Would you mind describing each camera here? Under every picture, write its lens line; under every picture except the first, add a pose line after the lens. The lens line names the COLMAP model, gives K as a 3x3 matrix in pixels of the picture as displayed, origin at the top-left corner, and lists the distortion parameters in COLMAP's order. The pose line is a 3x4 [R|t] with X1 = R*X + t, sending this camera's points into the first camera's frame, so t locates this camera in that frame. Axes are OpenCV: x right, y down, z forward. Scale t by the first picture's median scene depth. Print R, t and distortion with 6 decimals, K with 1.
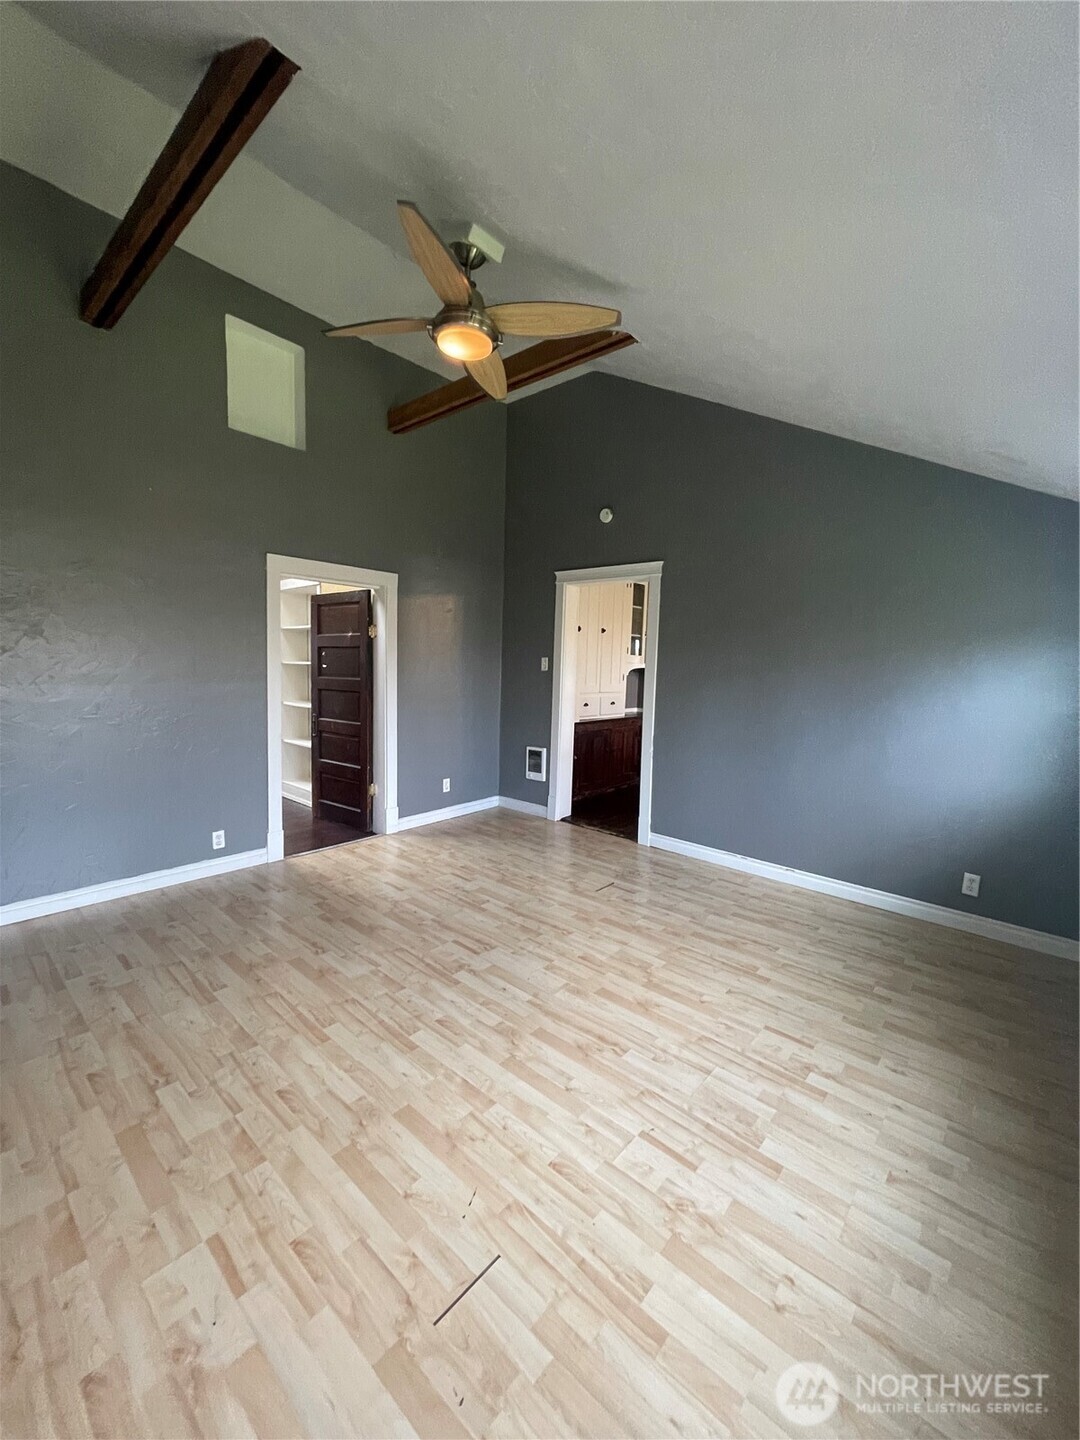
lens RADIAL K [[578.4, 0, 539.4], [0, 578.4, 715.1], [0, 0, 1]] dist [-0.001149, 0.000354]
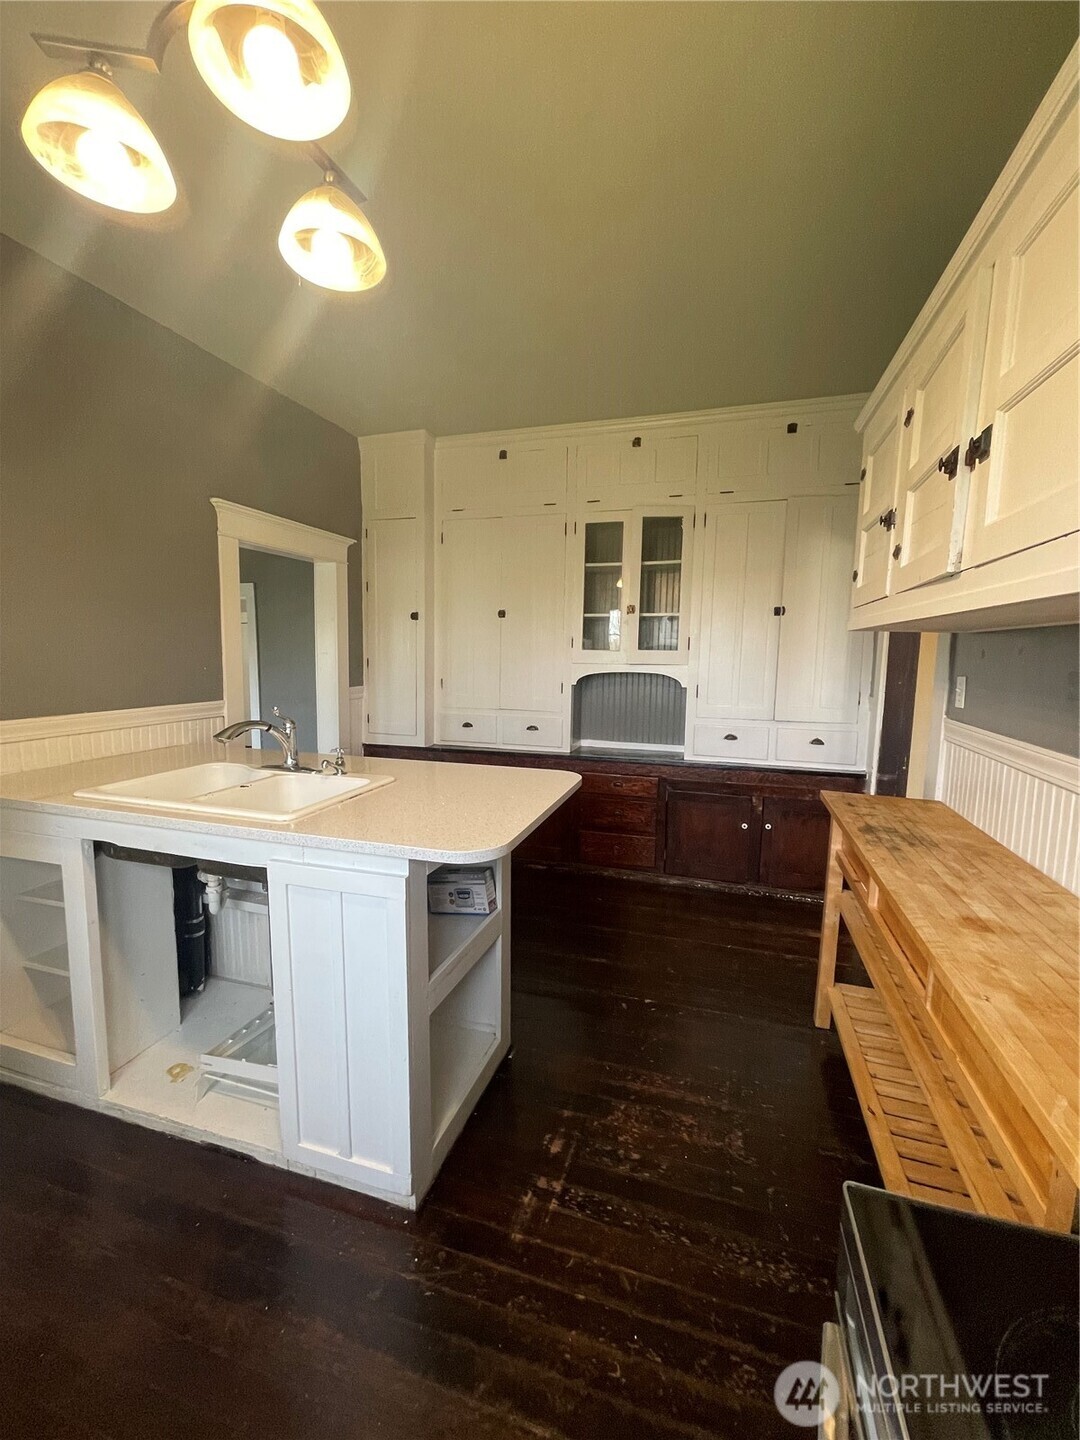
lens RADIAL K [[570.9, 0, 540.0], [0, 570.9, 720.0], [0, 0, 1]] dist [0.002303, -0.000078]
pose [[0.418192, 0.084710, -0.904400, 0.669386], [-0.083058, 0.995037, 0.054794, -0.061847], [0.904553, 0.052203, 0.423153, 0.722019]]
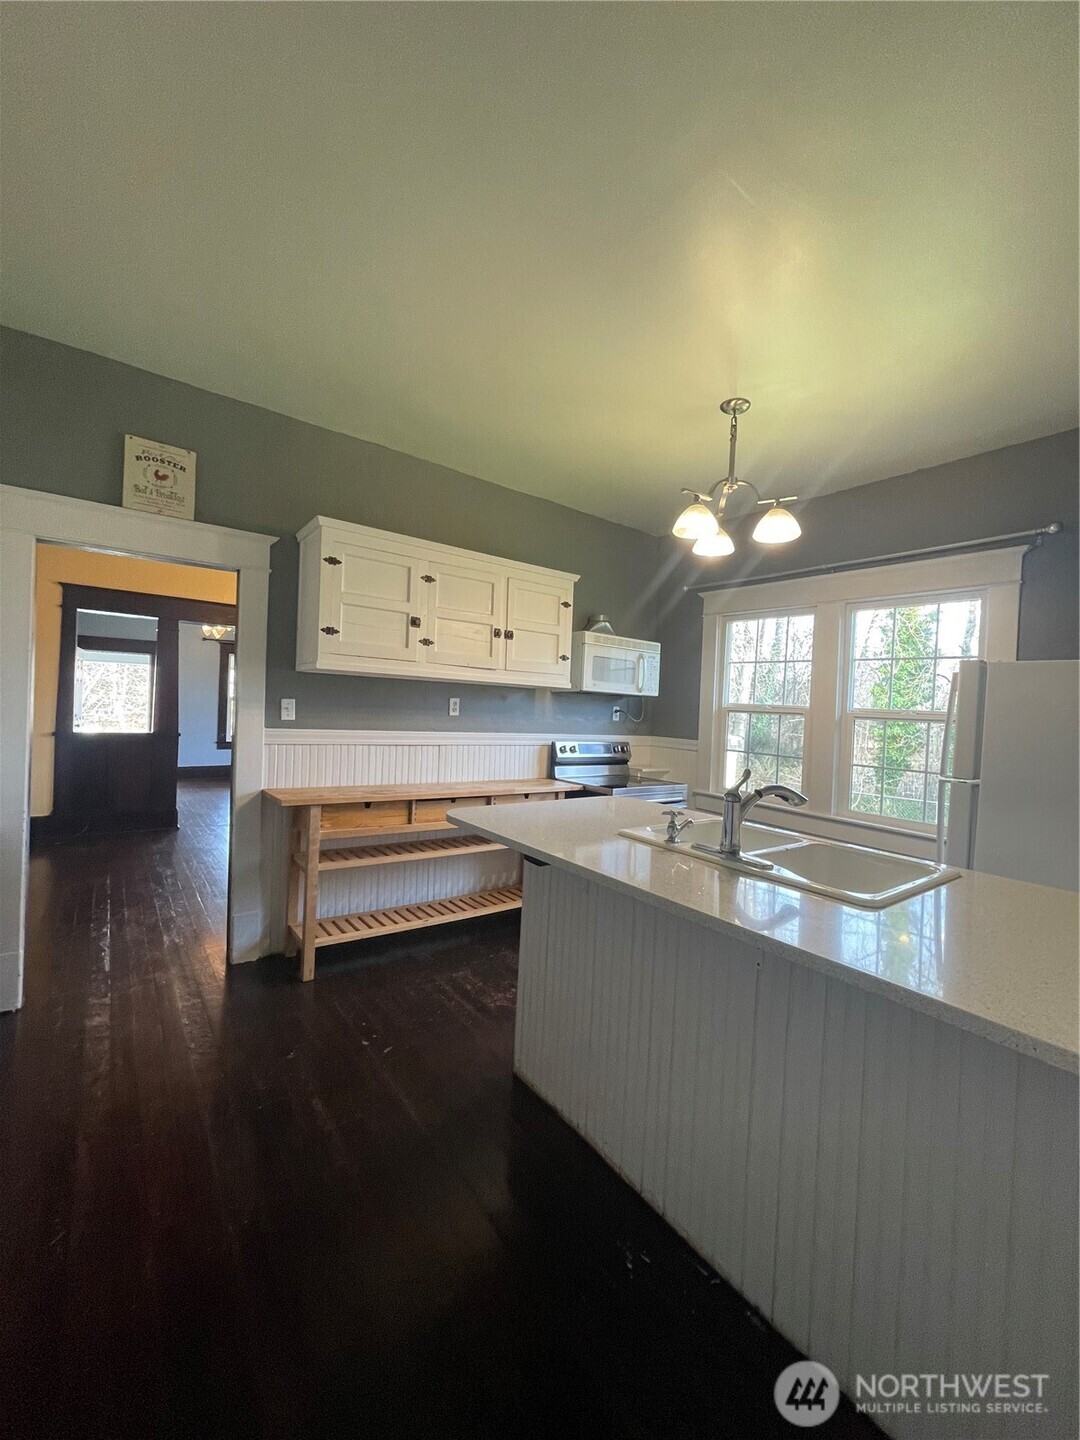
lens RADIAL K [[578.4, 0, 539.4], [0, 578.4, 715.1], [0, 0, 1]] dist [-0.001149, 0.000354]
pose [[0.201225, -0.030415, 0.979073, 0.065689], [0.050471, 0.998512, 0.020646, -0.072935], [-0.978244, 0.045261, 0.202461, 0.759259]]
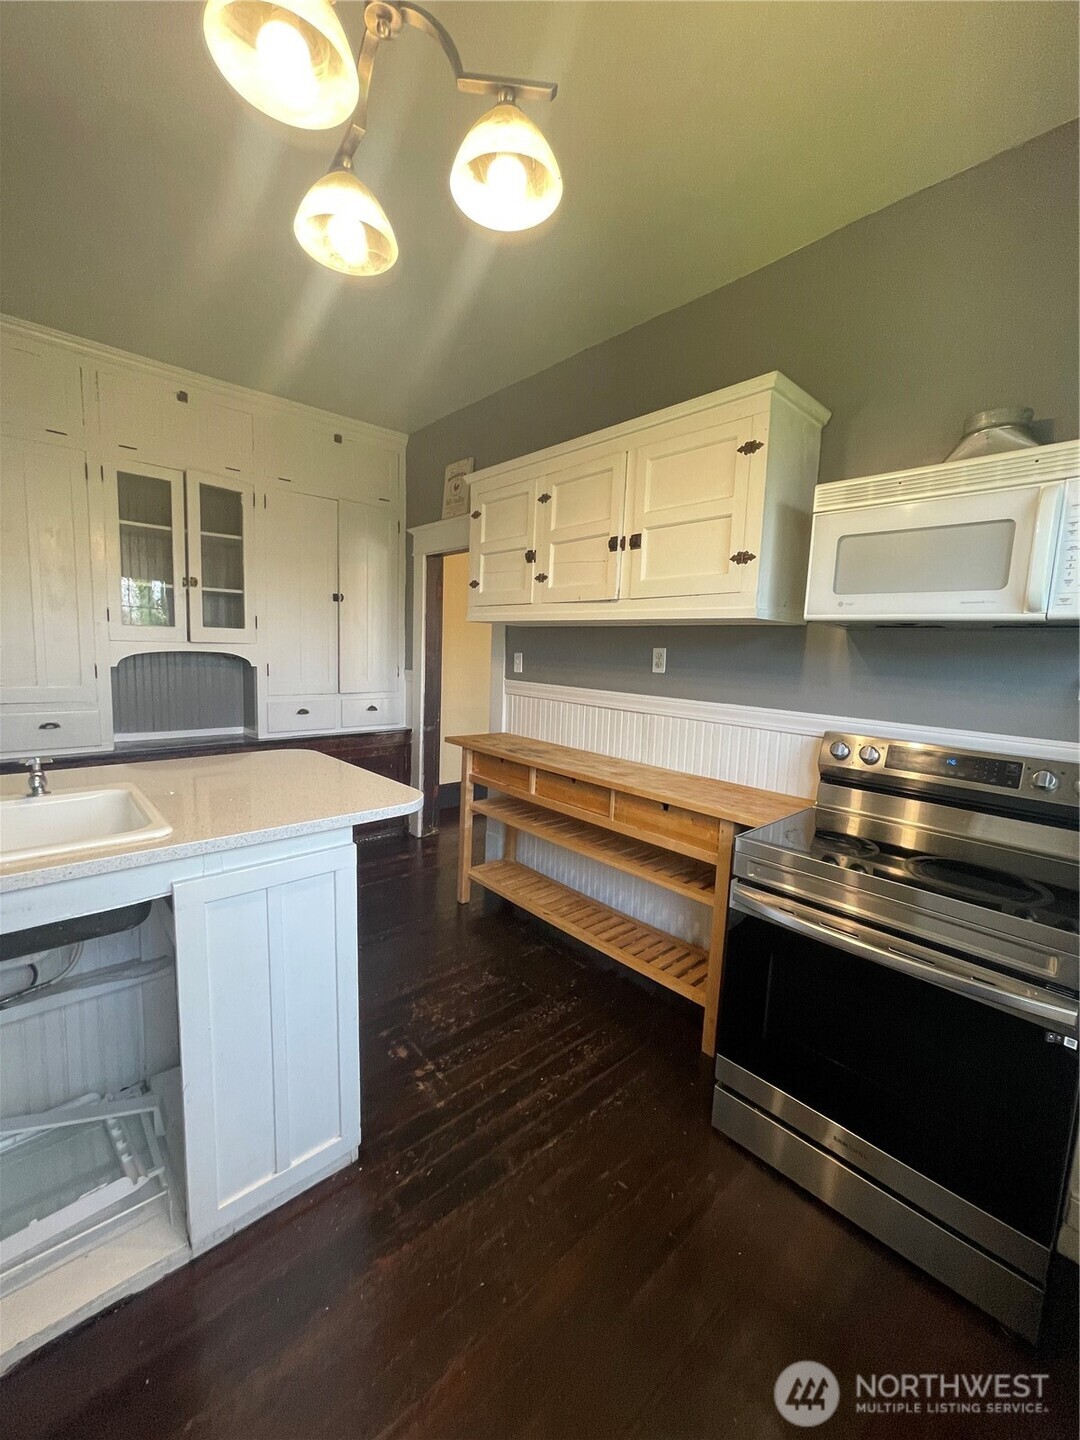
lens RADIAL K [[578.4, 0, 539.4], [0, 578.4, 715.1], [0, 0, 1]] dist [-0.001149, 0.000354]
pose [[0.994045, 0.016786, -0.107667, 0.558869], [-0.014265, 0.999607, 0.024146, -0.044935], [0.108030, -0.022466, 0.993894, 0.554825]]
